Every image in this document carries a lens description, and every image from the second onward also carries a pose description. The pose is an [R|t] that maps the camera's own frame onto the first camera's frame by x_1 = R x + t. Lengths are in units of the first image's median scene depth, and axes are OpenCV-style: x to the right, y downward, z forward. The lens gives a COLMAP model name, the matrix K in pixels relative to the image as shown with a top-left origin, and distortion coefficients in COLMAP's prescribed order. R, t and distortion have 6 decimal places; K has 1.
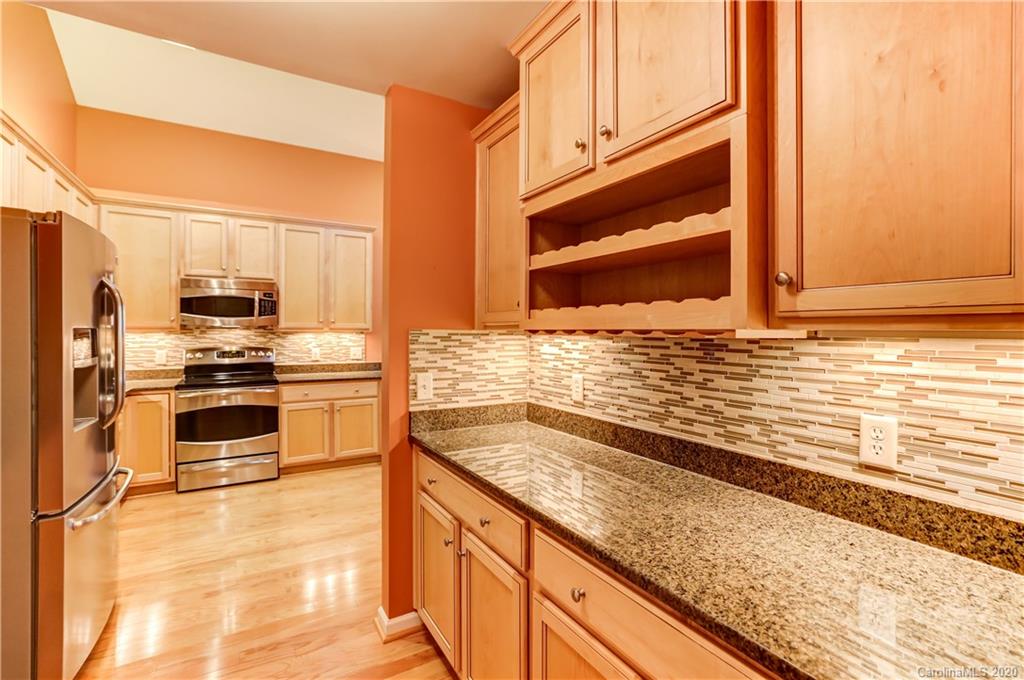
lens RADIAL K [[475.3, 0, 511.9], [0, 475.3, 330.3], [0, 0, 1]] dist [-0.017576, 0.004055]
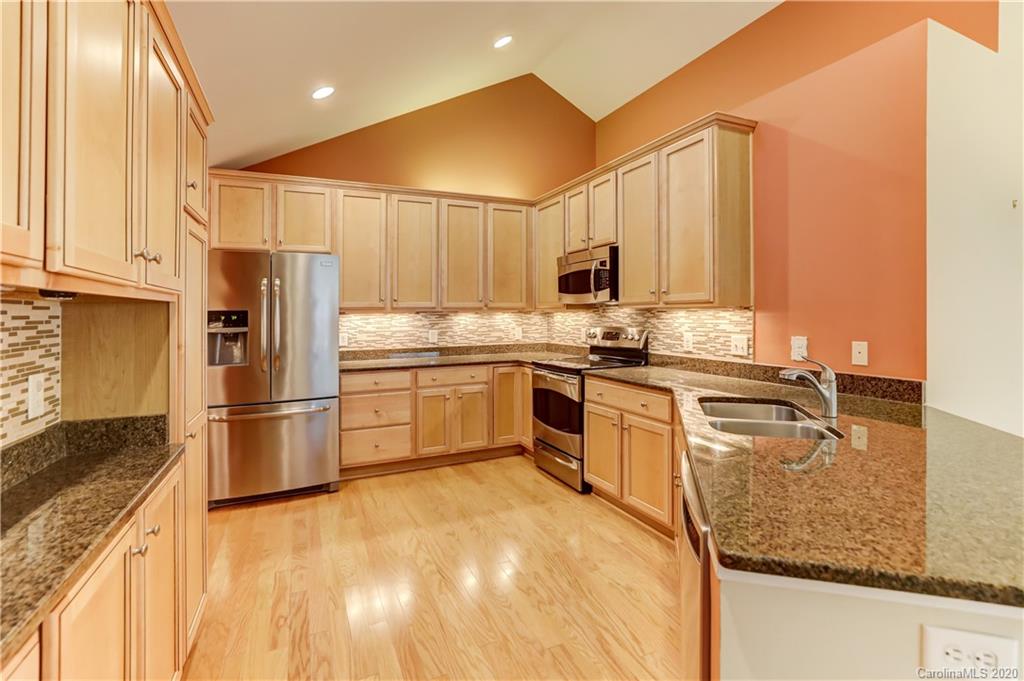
lens RADIAL K [[475.3, 0, 516.6], [0, 475.3, 298.6], [0, 0, 1]] dist [-0.017576, 0.004055]
pose [[-0.093793, -0.040590, -0.994764, 0.280189], [0.001736, 0.999160, -0.040933, 0.017377], [0.995590, -0.005566, -0.093644, 0.862736]]
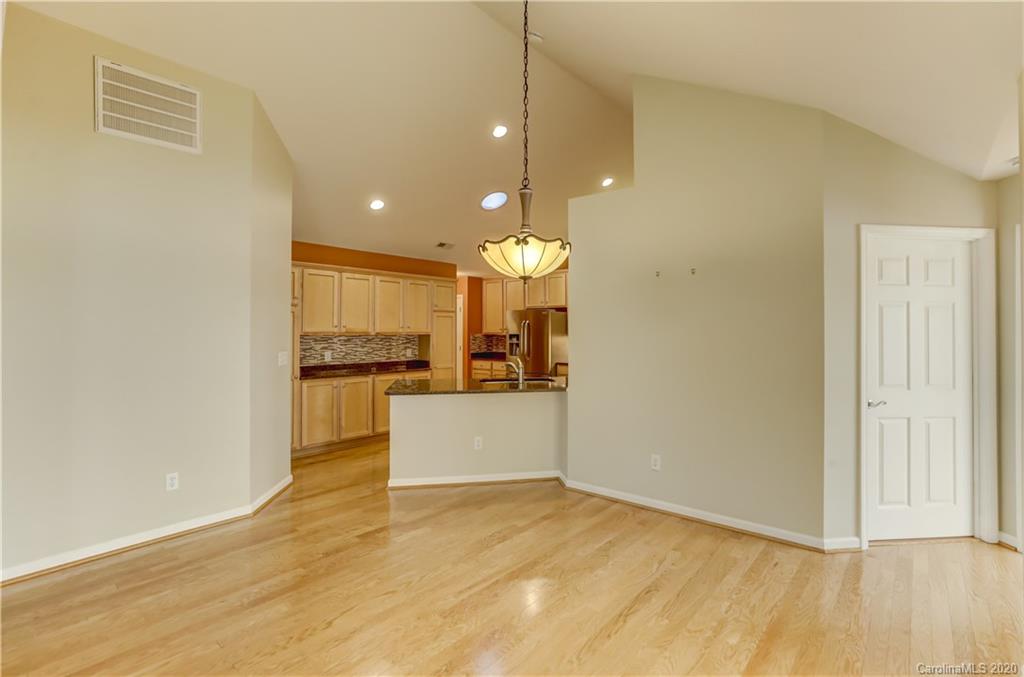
lens RADIAL K [[486.1, 0, 544.6], [0, 486.1, 318.2], [0, 0, 1]] dist [-0.006268, -0.000309]
pose [[-0.930735, -0.021212, -0.365079, 0.186724], [-0.013240, 0.999616, -0.024328, -0.009653], [0.365455, -0.017809, -0.930659, 2.001201]]
